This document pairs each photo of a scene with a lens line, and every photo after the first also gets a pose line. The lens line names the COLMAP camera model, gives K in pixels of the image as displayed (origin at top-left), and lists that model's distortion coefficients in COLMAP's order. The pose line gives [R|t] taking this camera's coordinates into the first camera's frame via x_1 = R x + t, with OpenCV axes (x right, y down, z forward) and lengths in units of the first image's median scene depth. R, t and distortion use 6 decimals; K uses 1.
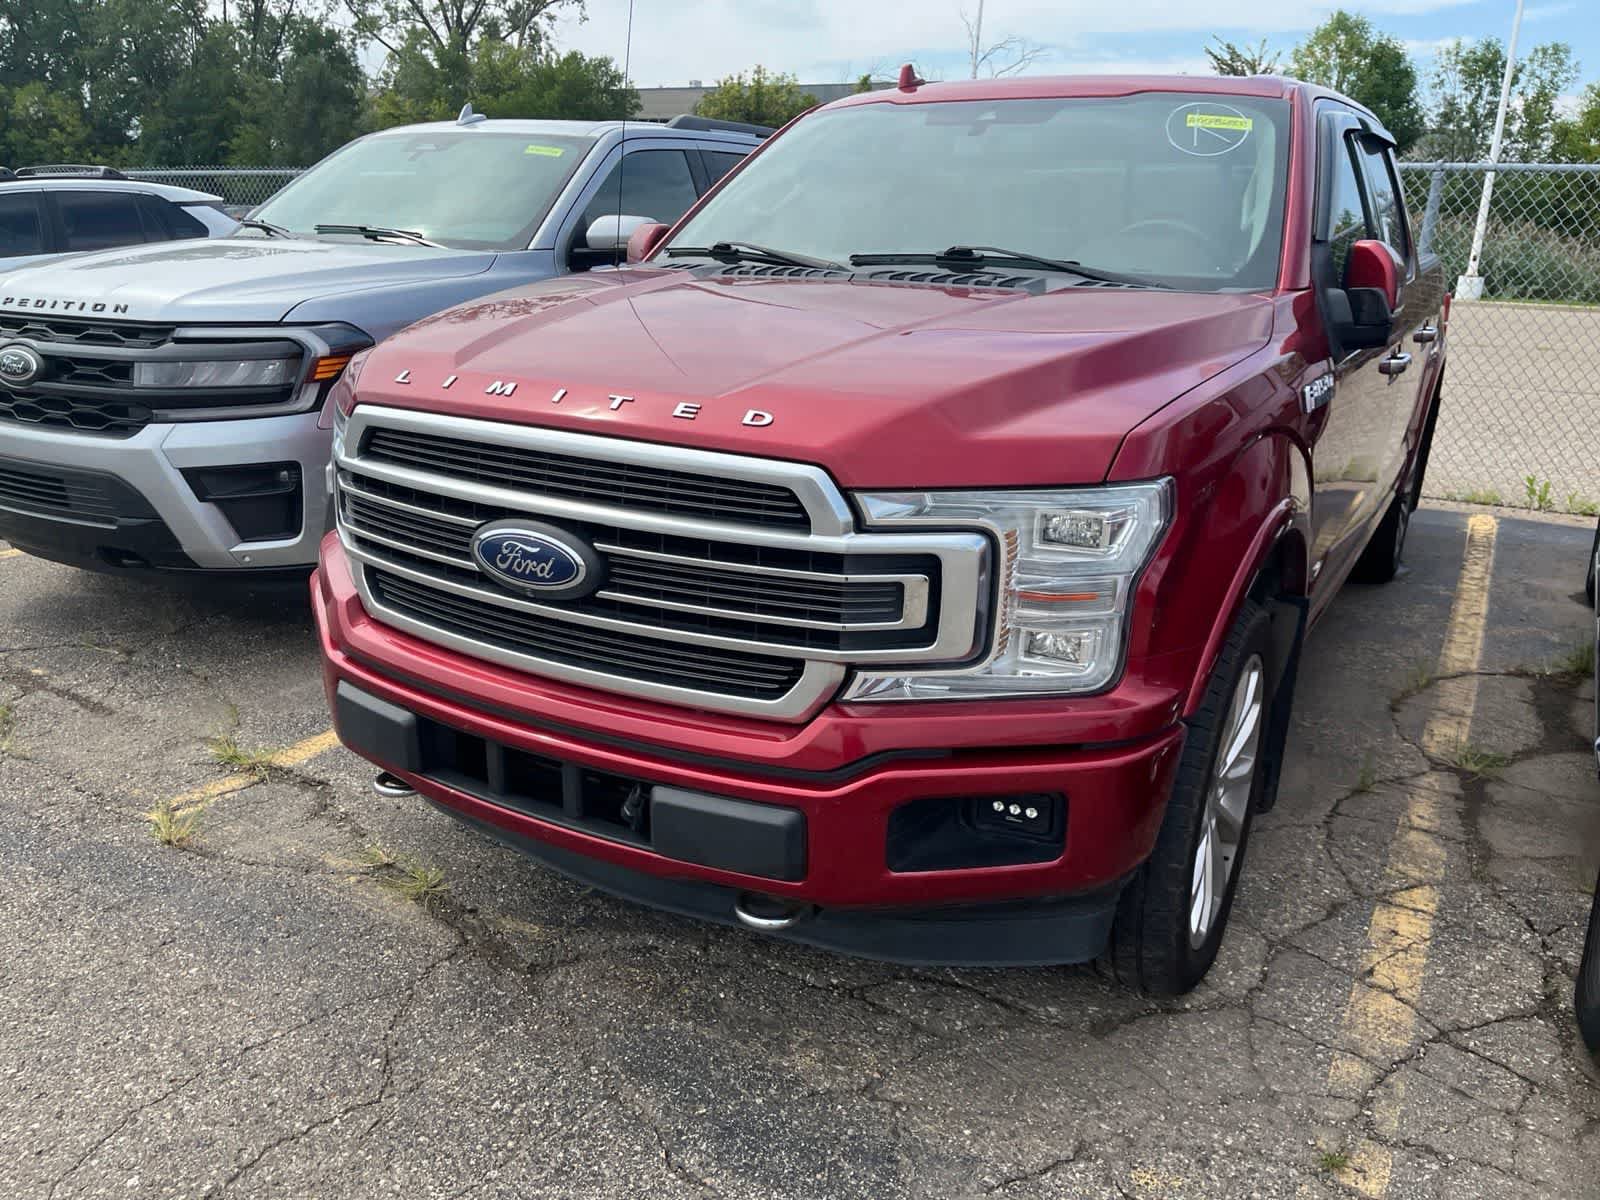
lens RADIAL K [[1200.2, 0, 779.0], [0, 1200.2, 615.5], [0, 0, 1]] dist [0.076199, -0.112817]
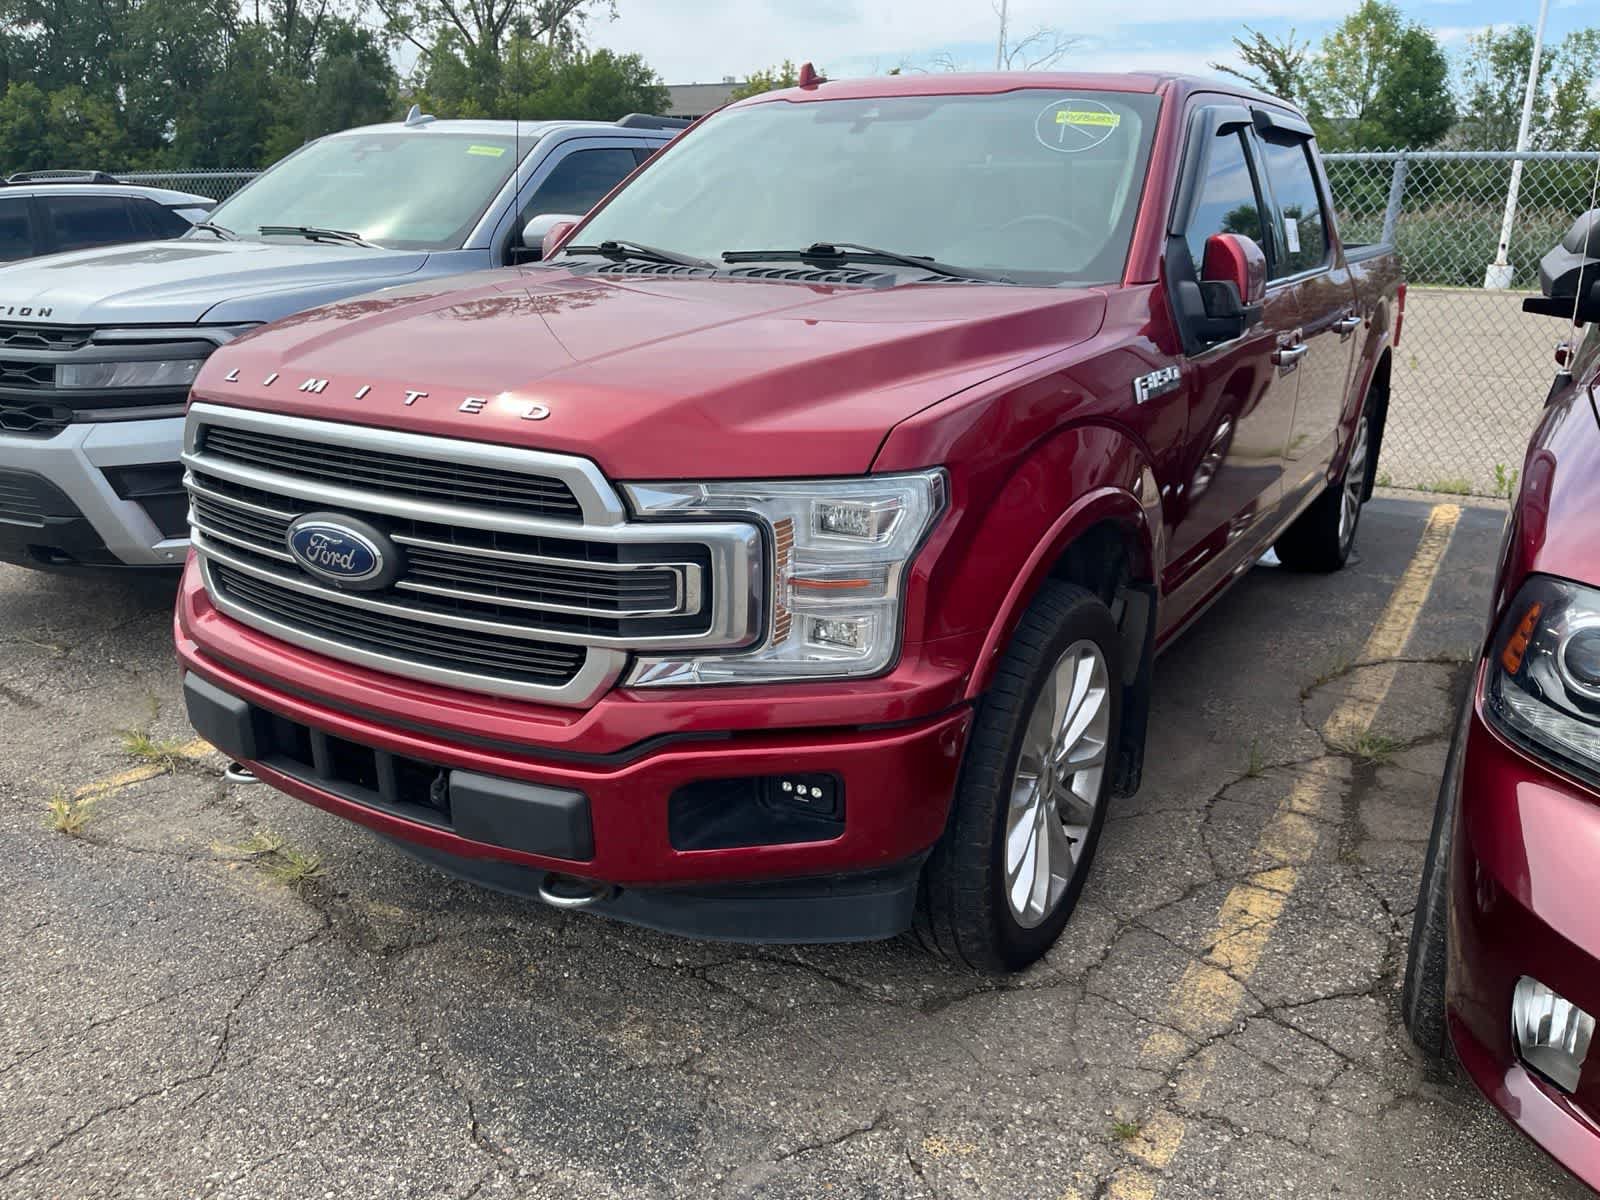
lens RADIAL K [[1201.1, 0, 803.6], [0, 1201.1, 615.1], [0, 0, 1]] dist [0.076883, -0.114965]
pose [[0.999901, -0.006723, -0.012343, 0.125823], [0.006760, 0.999973, 0.002929, 0.004871], [0.012323, -0.003012, 0.999920, -0.019351]]
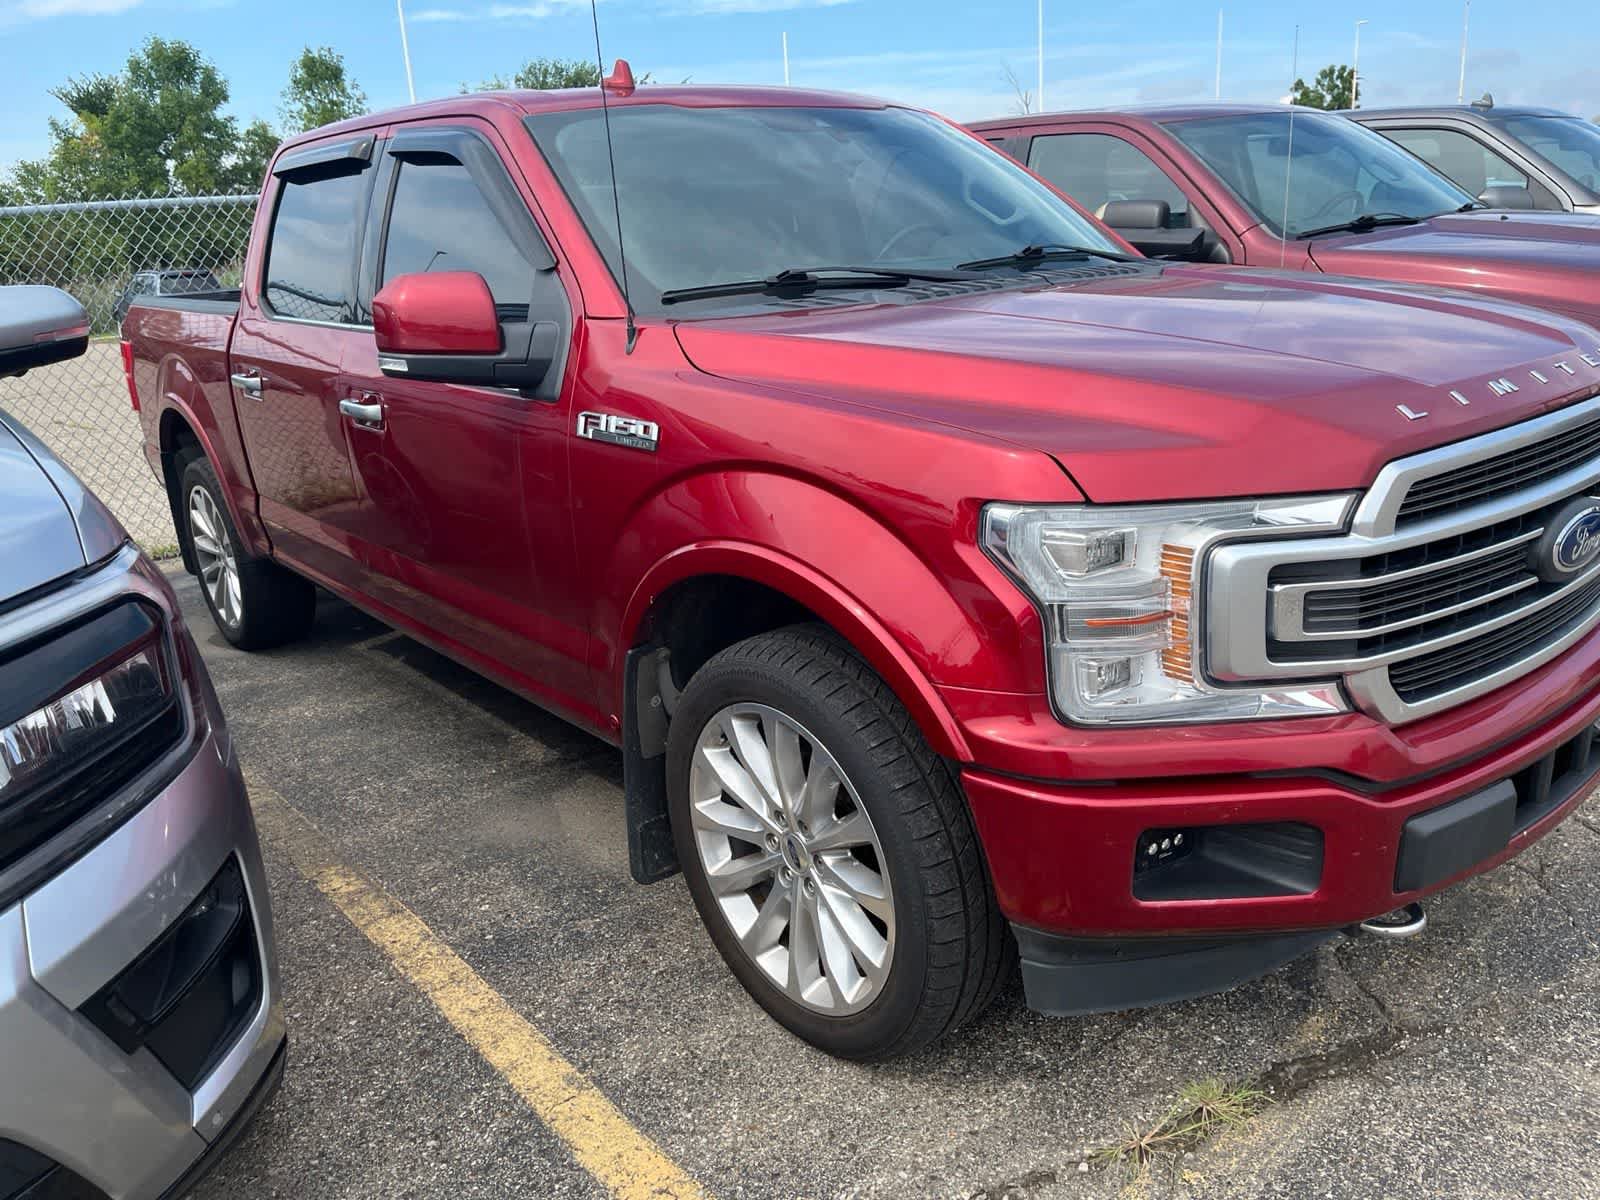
lens RADIAL K [[1205.6, 0, 810.1], [0, 1205.6, 613.3], [0, 0, 1]] dist [0.066803, -0.101622]
pose [[0.327443, -0.323331, 0.887828, -0.817525], [0.355452, 0.912758, 0.201315, -0.258143], [-0.875463, 0.249661, 0.413804, 0.712398]]
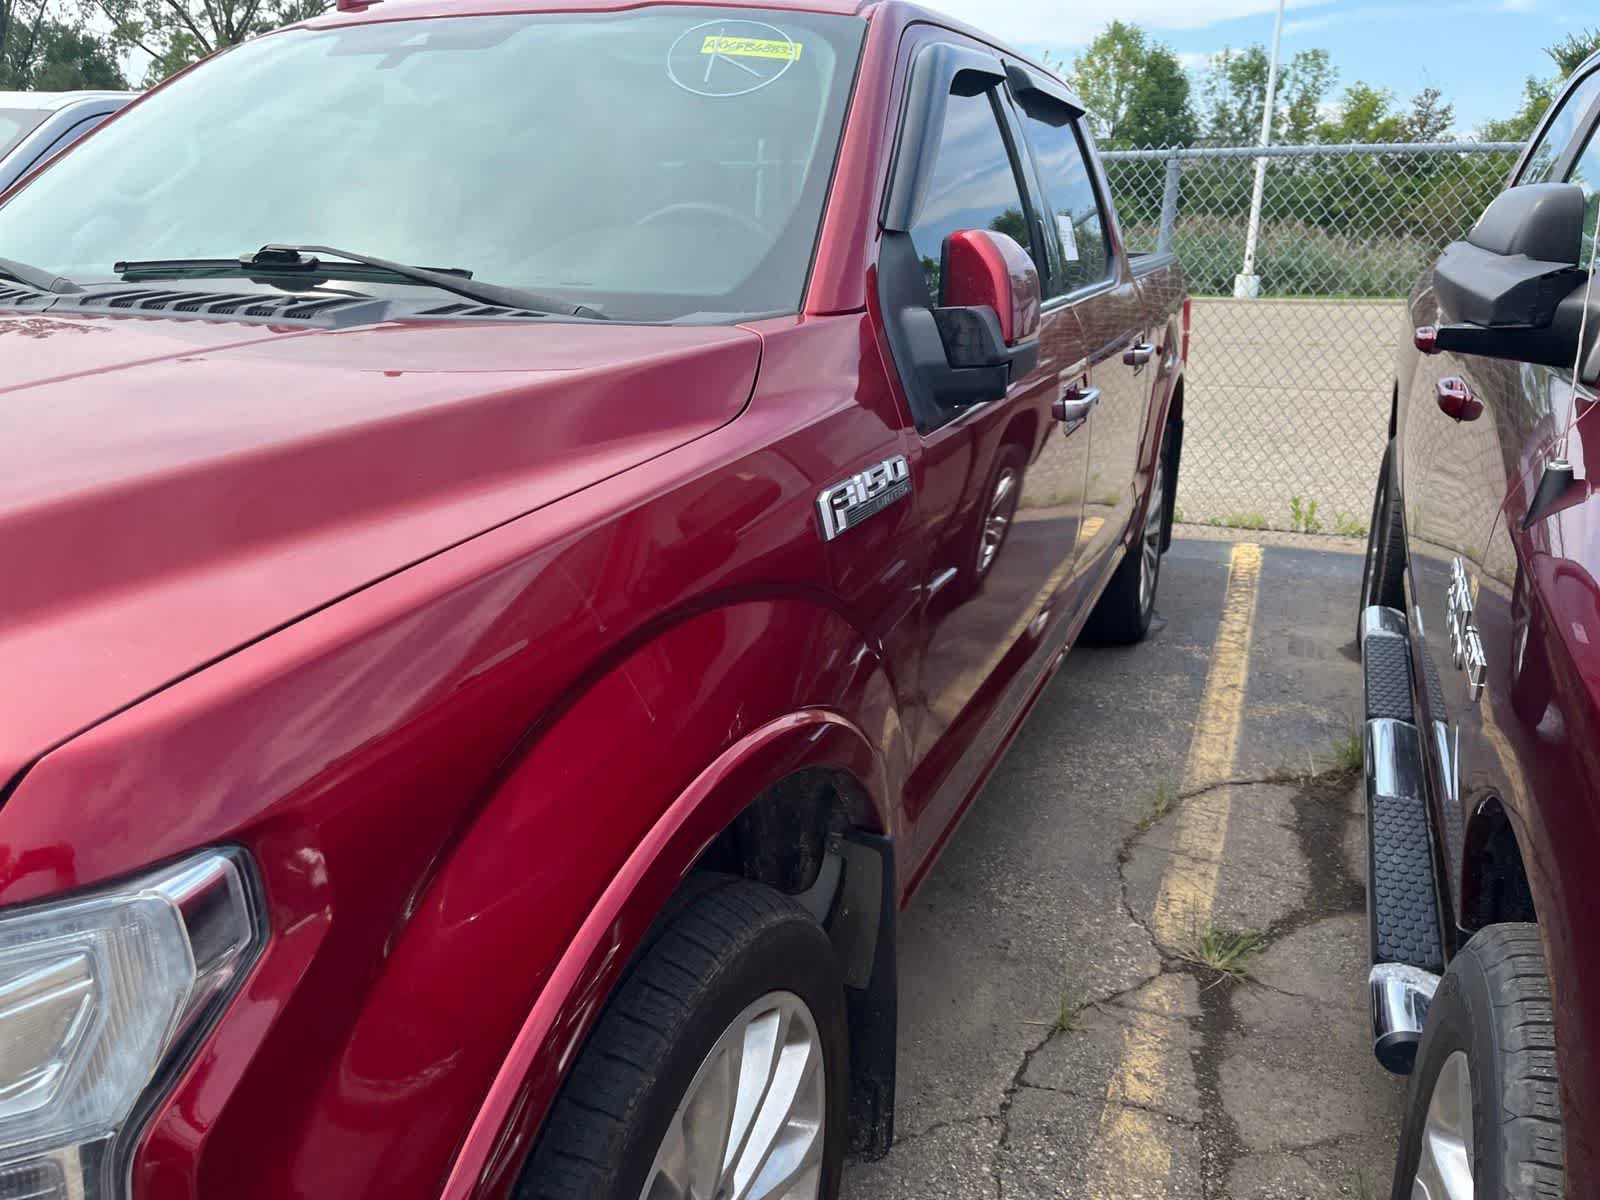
lens RADIAL K [[1210.0, 0, 800.0], [0, 1210.0, 600.0], [0, 0, 1]] dist [0.067517, -0.105481]
pose [[0.987471, -0.059136, 0.146301, 0.260262], [0.062109, 0.997944, -0.015830, -0.100794], [-0.145064, 0.024718, 0.989114, 0.352118]]
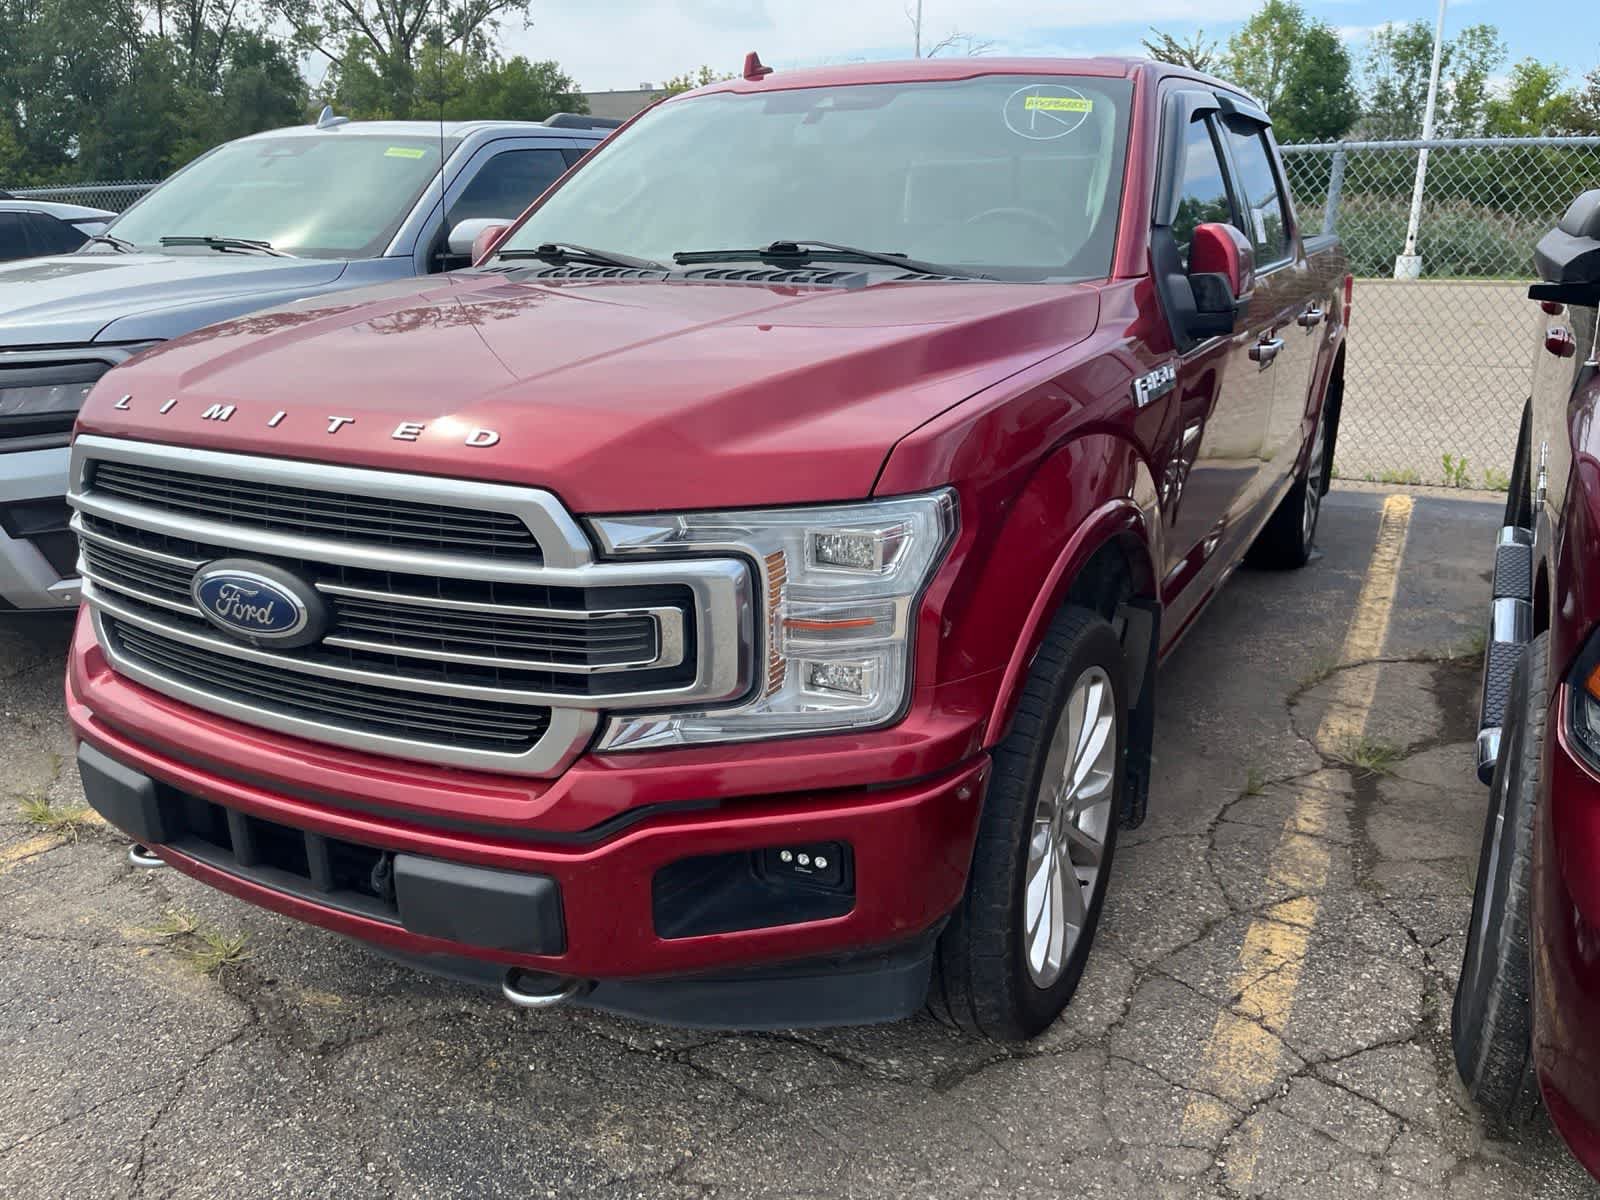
lens RADIAL K [[1196.4, 0, 800.0], [0, 1196.4, 600.0], [0, 0, 1]] dist [0.100153, -0.146639]
pose [[0.998392, -0.040783, 0.039377, 0.098587], [0.041219, 0.999097, -0.010324, -0.014316], [-0.038920, 0.011931, 0.999171, 0.057277]]
